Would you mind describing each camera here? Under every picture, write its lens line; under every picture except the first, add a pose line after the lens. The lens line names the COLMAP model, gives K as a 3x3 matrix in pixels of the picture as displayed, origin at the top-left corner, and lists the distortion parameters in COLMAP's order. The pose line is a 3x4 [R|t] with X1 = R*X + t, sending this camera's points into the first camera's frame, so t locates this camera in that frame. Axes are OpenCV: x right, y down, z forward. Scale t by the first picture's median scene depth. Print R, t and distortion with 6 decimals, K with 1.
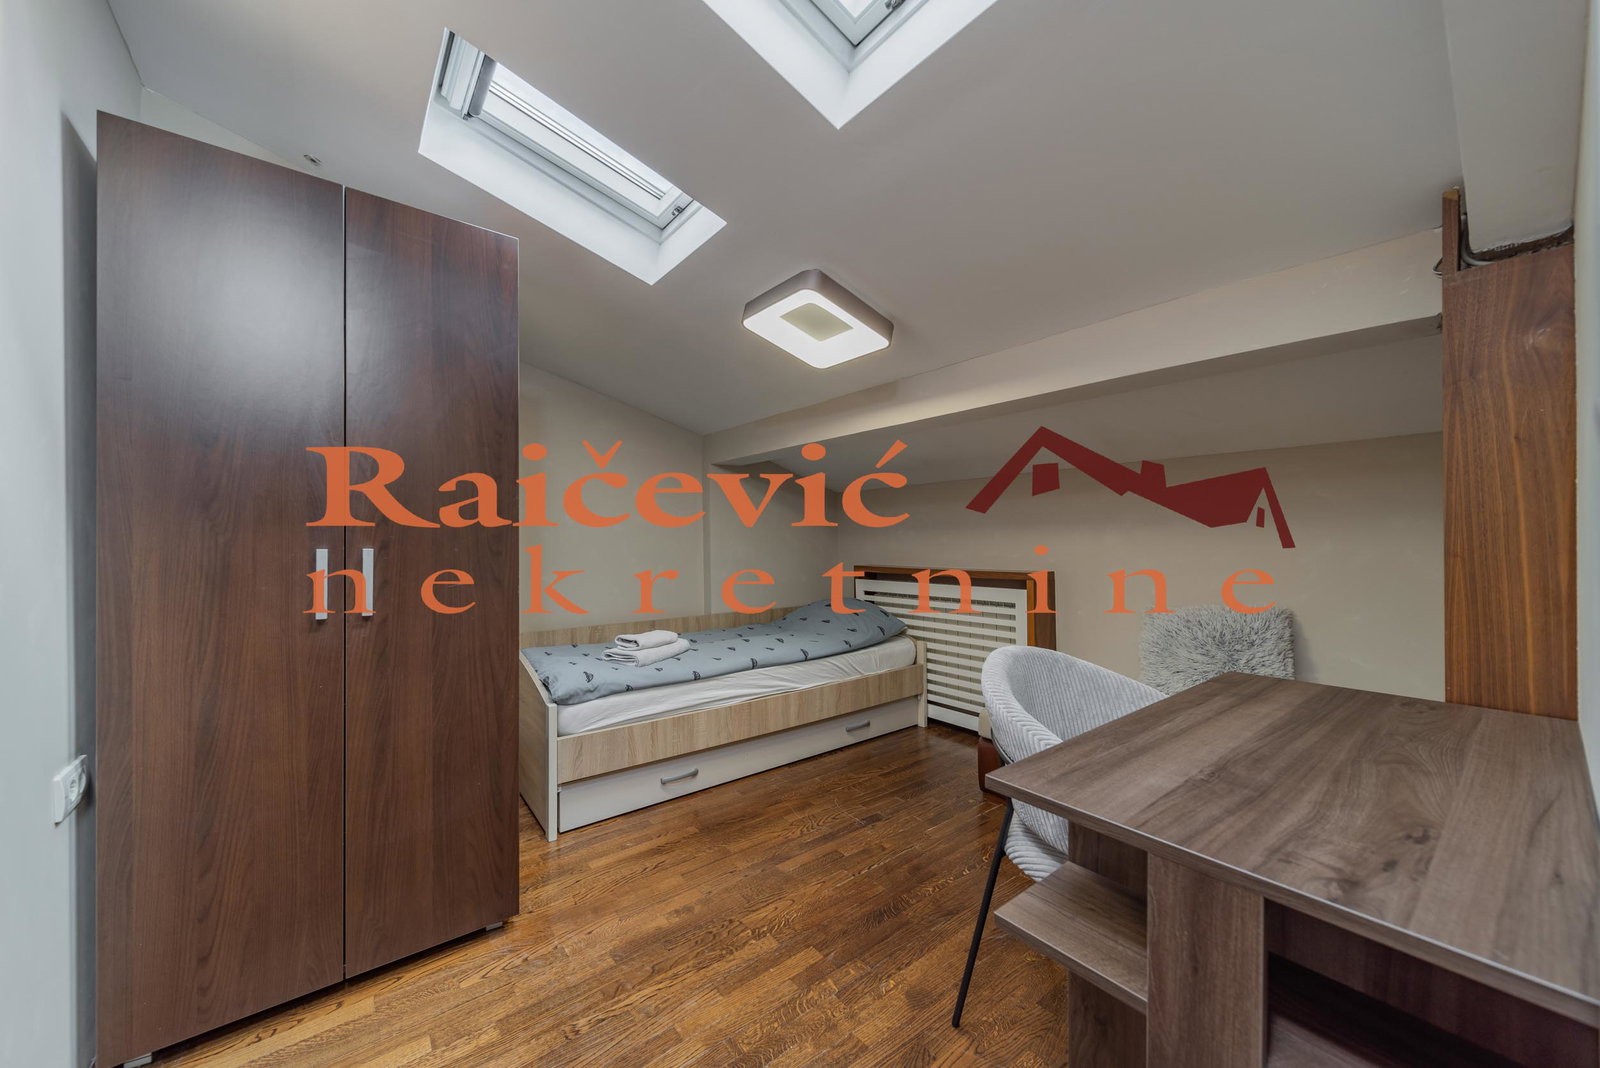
lens RADIAL K [[574.9, 0, 800.0], [0, 574.9, 534.0], [0, 0, 1]] dist [0.000292, -0.000030]
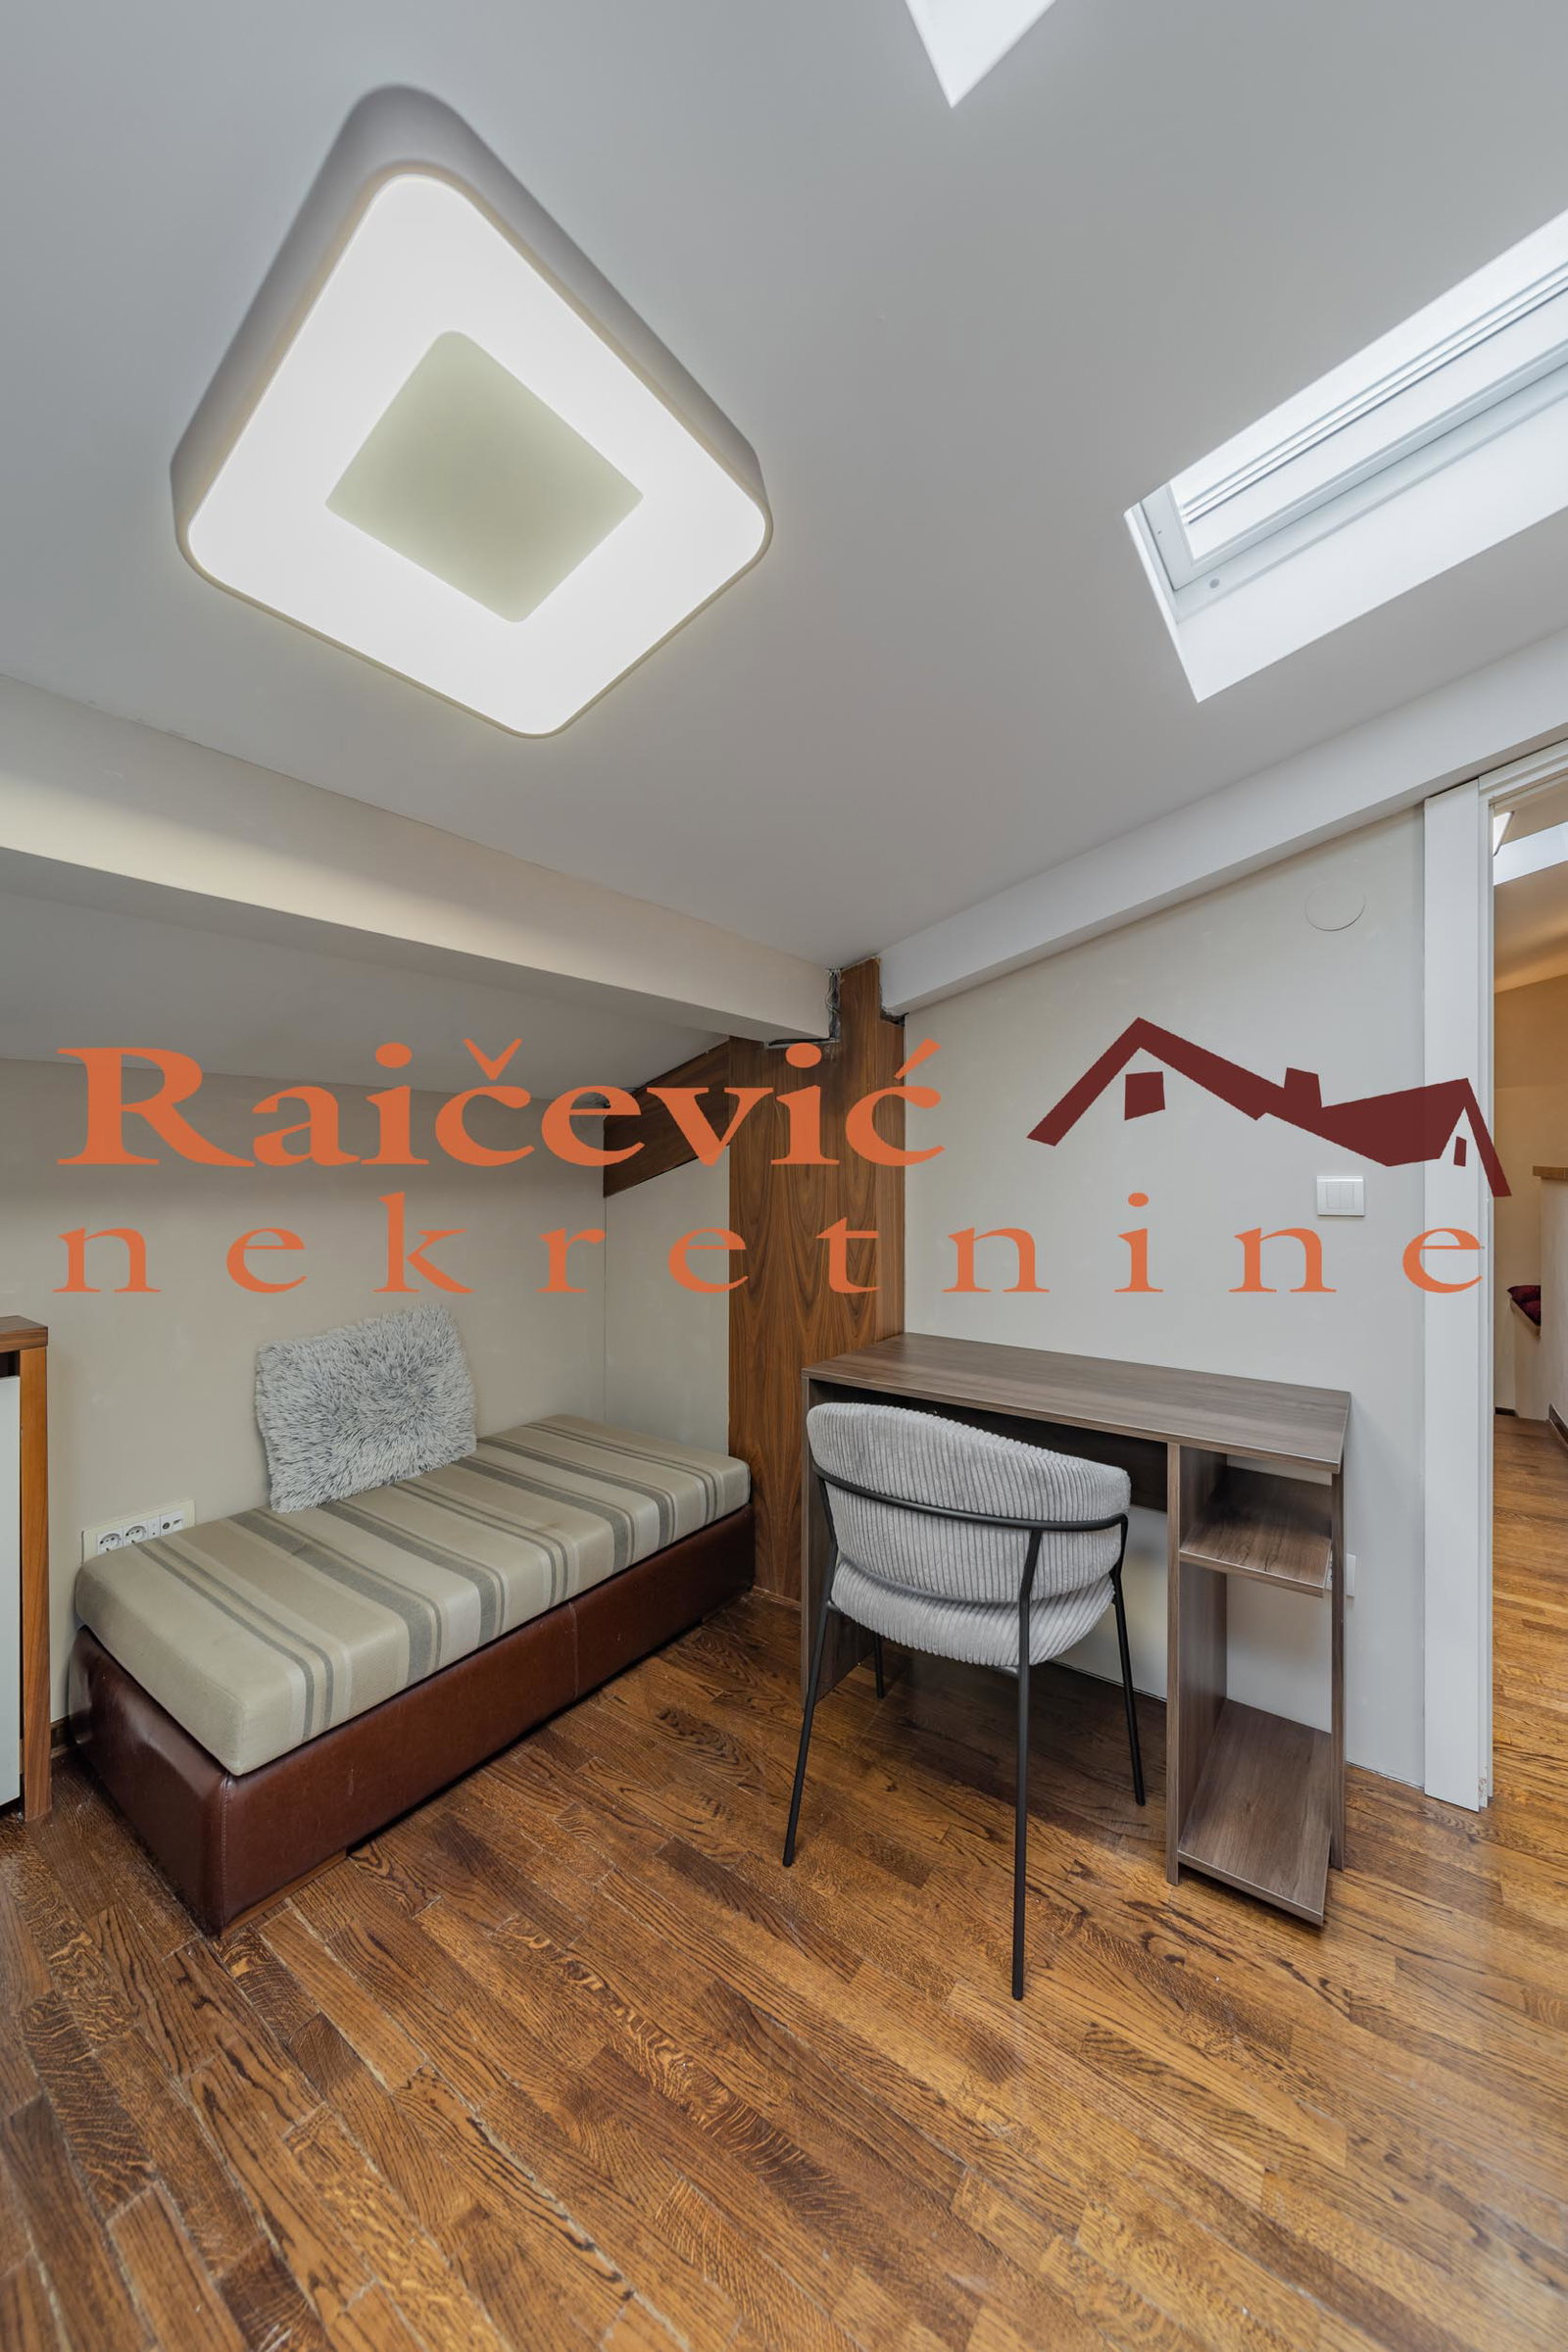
lens RADIAL K [[826.9, 0, 784.0], [0, 826.9, 1176.0], [0, 0, 1]] dist [-0.002867, -0.000284]
pose [[-0.271672, -0.001292, 0.962389, -0.430262], [-0.010027, 0.999949, -0.001488, -0.062954], [-0.962338, -0.010054, -0.271671, 1.158345]]
